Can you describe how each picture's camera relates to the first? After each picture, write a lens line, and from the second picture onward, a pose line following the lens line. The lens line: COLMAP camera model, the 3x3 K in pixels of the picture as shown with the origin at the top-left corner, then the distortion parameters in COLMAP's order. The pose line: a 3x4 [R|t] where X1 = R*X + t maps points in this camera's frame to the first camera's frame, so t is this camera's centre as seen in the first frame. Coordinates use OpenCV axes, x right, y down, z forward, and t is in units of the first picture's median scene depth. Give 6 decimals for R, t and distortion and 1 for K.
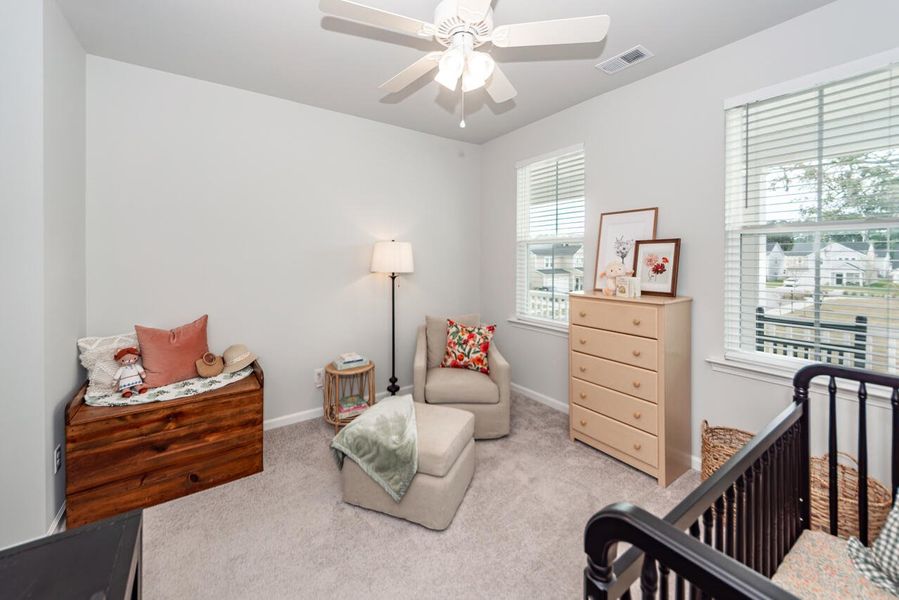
lens RADIAL K [[345.7, 0, 449.7], [0, 345.7, 255.5], [0, 0, 1]] dist [-0.000145, -0.000225]
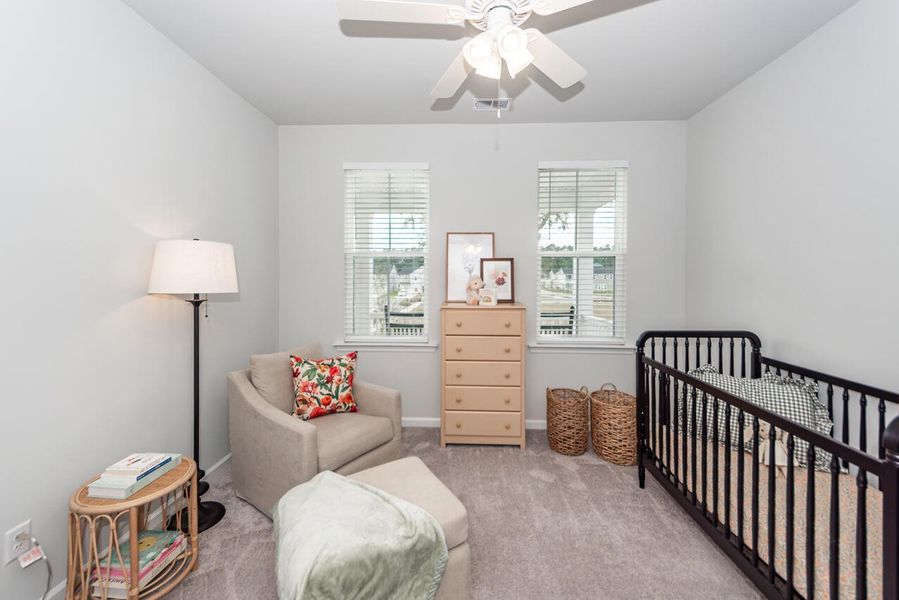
lens RADIAL K [[340.2, 0, 443.9], [0, 340.2, 277.9], [0, 0, 1]] dist [0.012567, -0.000140]
pose [[0.601840, -0.002544, 0.798612, -0.417003], [-0.007158, 0.999938, 0.008580, 0.014156], [-0.798584, -0.010880, 0.601785, 0.343588]]
